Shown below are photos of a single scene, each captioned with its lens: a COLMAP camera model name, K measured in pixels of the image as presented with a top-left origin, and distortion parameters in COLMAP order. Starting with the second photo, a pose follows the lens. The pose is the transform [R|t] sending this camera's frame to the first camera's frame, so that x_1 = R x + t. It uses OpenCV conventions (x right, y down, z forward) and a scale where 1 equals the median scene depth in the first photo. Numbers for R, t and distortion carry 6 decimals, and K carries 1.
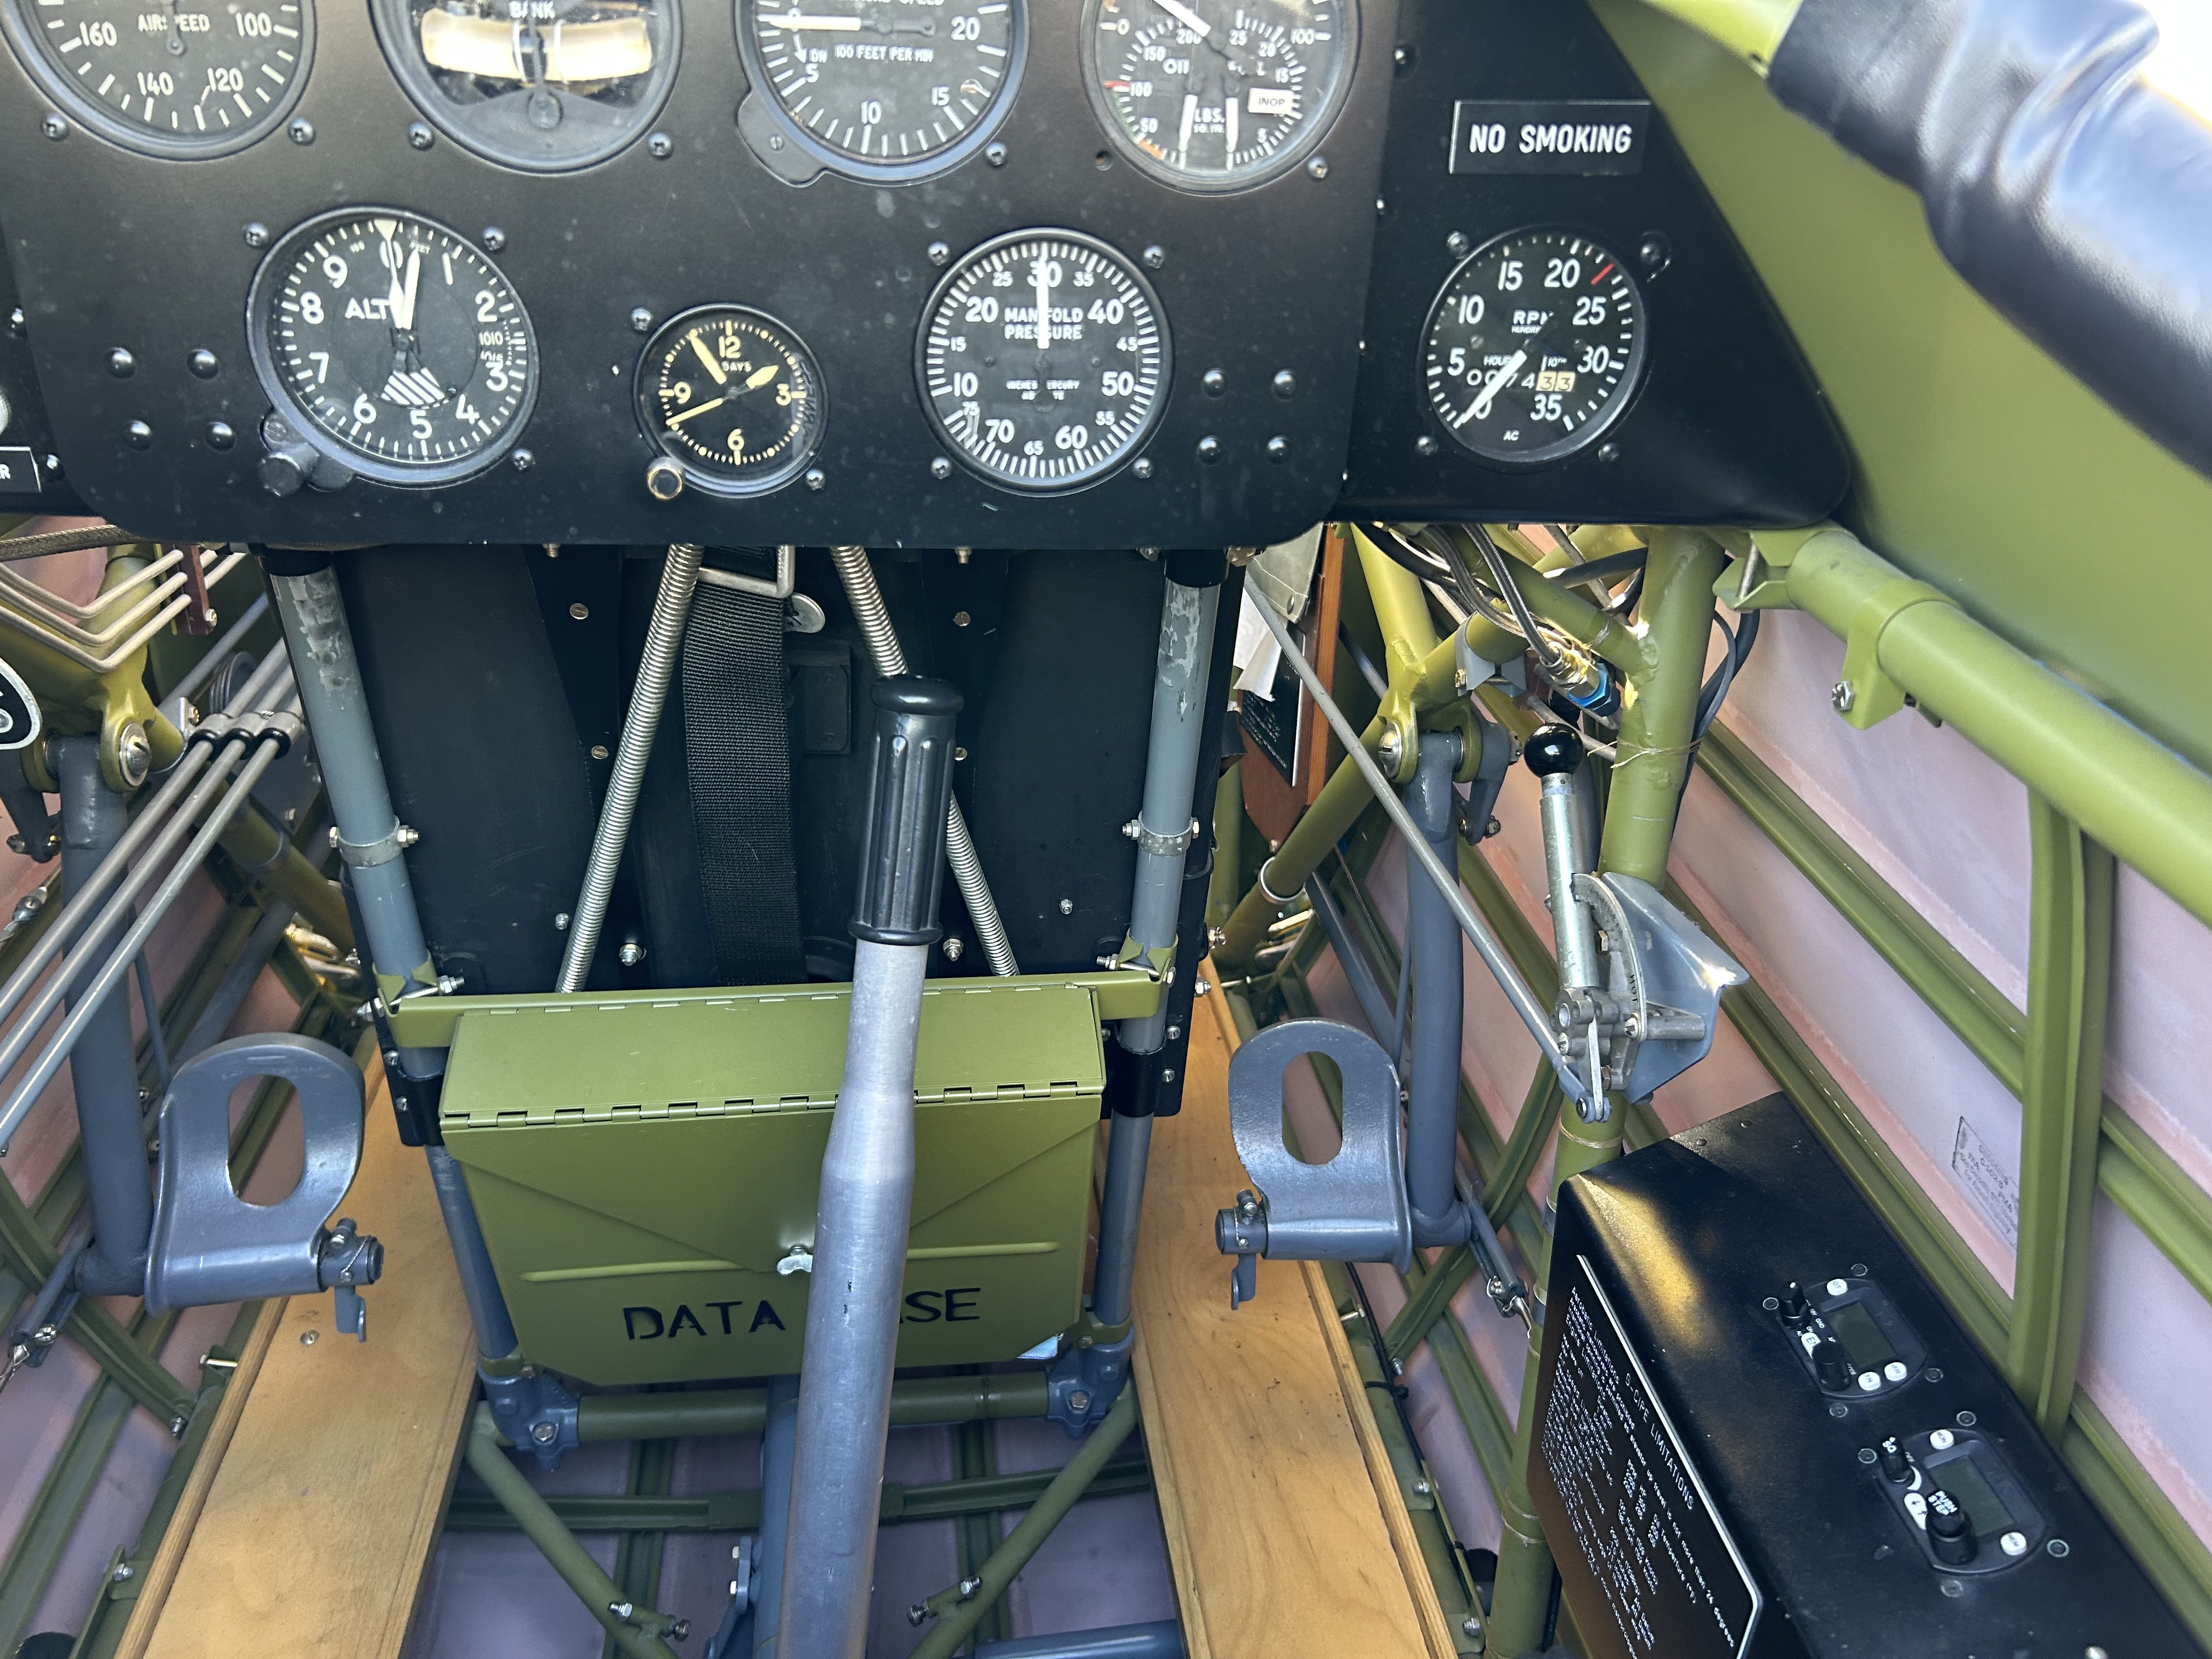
lens RADIAL K [[1690.5, 0, 1114.8], [0, 1690.5, 837.1], [0, 0, 1]] dist [0.042864, -0.060030]
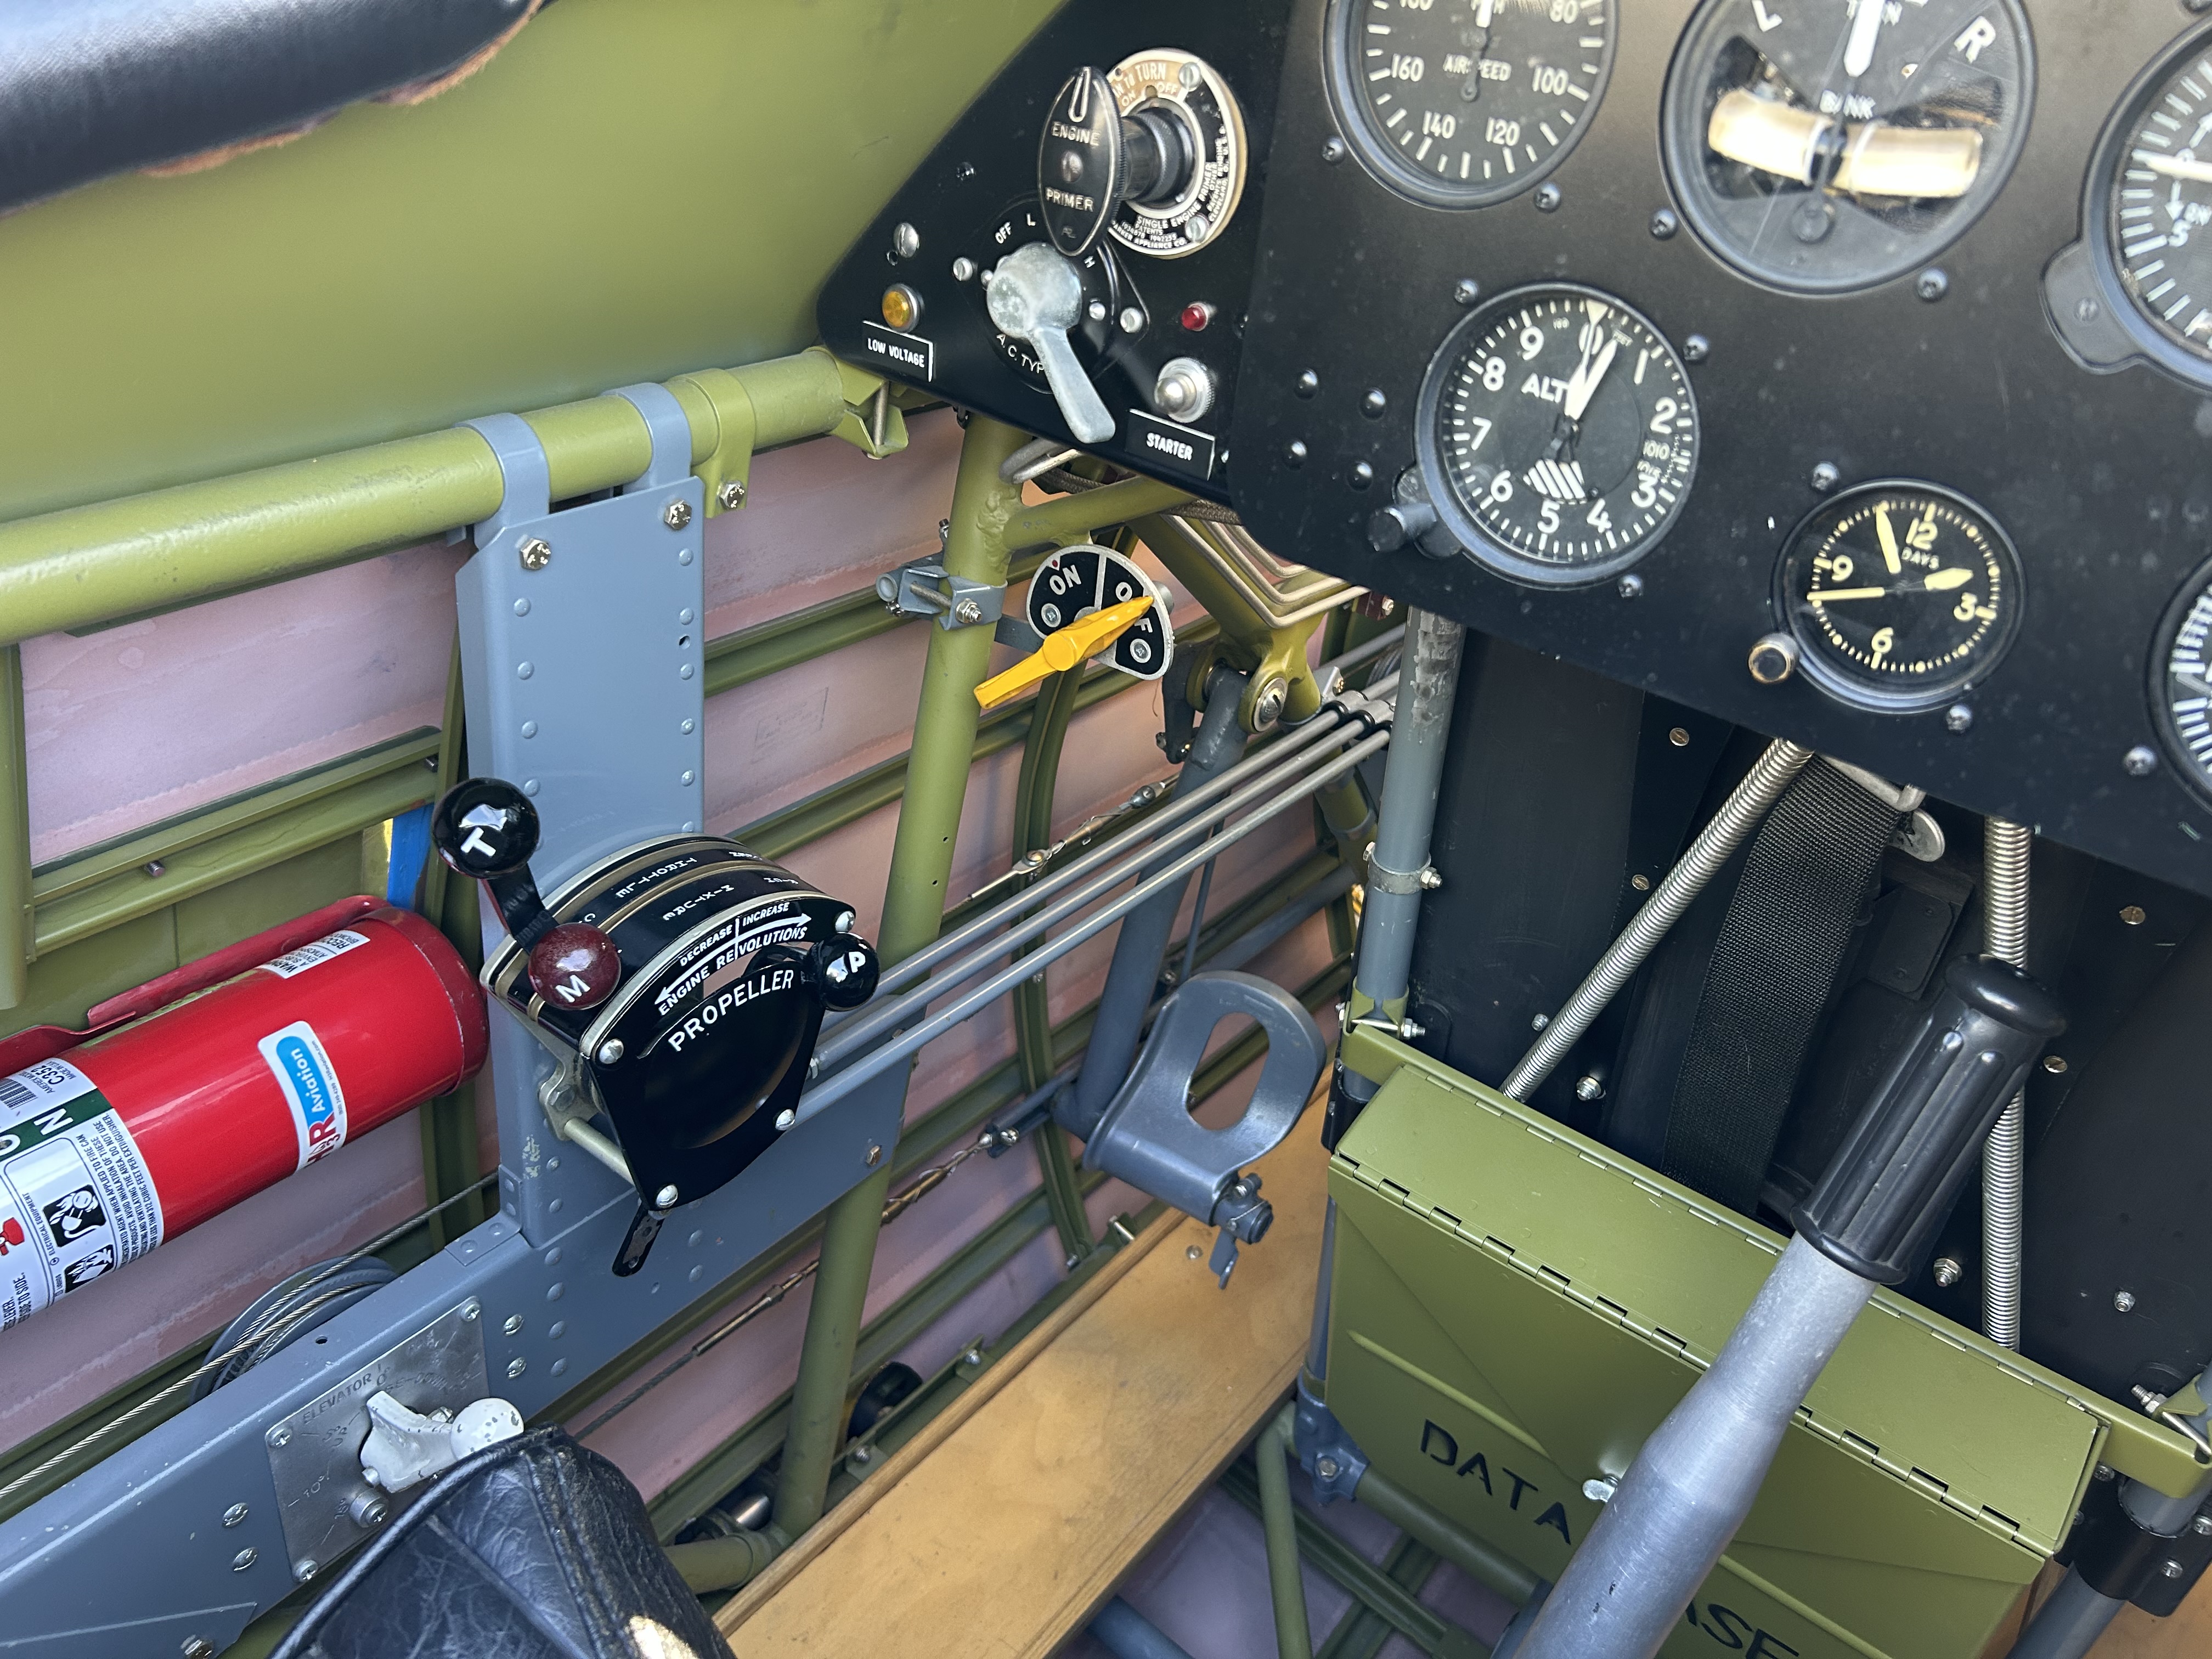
lens RADIAL K [[1687.9, 0, 1109.4], [0, 1687.9, 808.3], [0, 0, 1]] dist [0.036336, -0.053477]
pose [[0.713503, 0.377954, -0.589970, 0.020178], [-0.400533, 0.910902, 0.099152, -0.089105], [0.574880, 0.165557, 0.801314, 0.147144]]
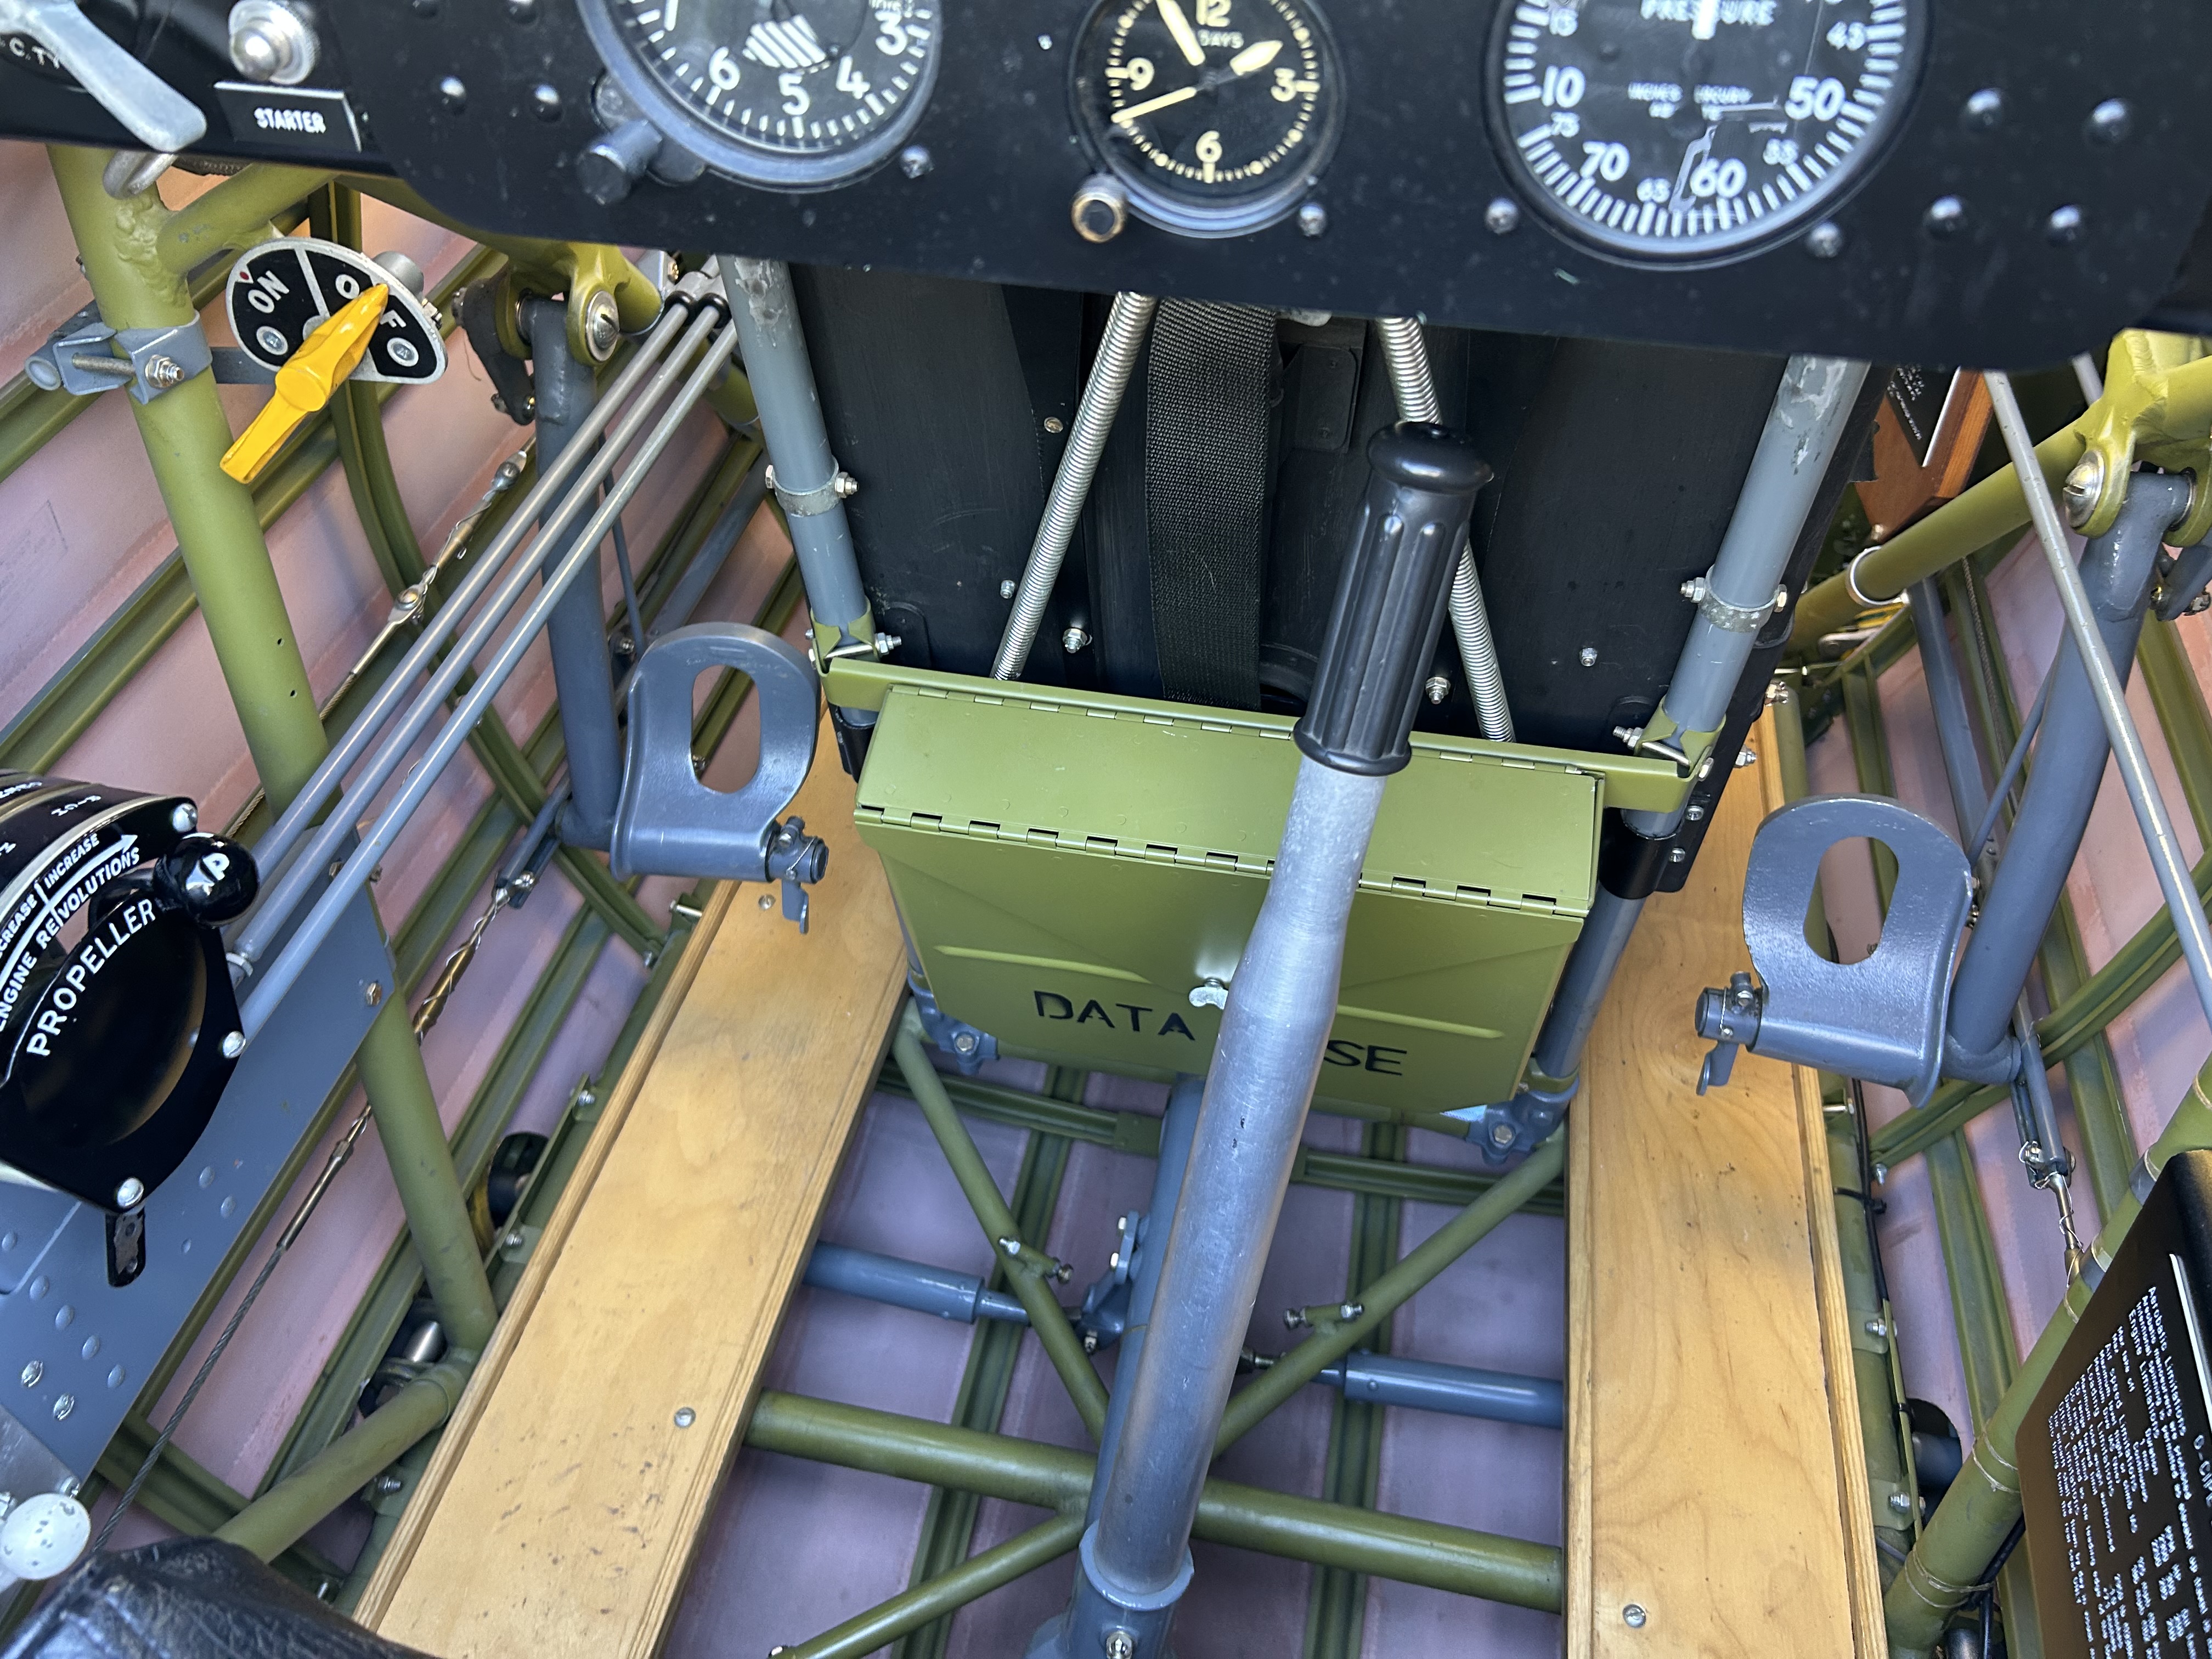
lens RADIAL K [[1690.5, 0, 1114.8], [0, 1690.5, 837.1], [0, 0, 1]] dist [0.042864, -0.060030]
pose [[0.945093, 0.196256, -0.261310, -0.023594], [-0.110296, 0.944234, 0.310252, -0.172503], [0.307626, -0.264396, 0.914035, 0.274136]]
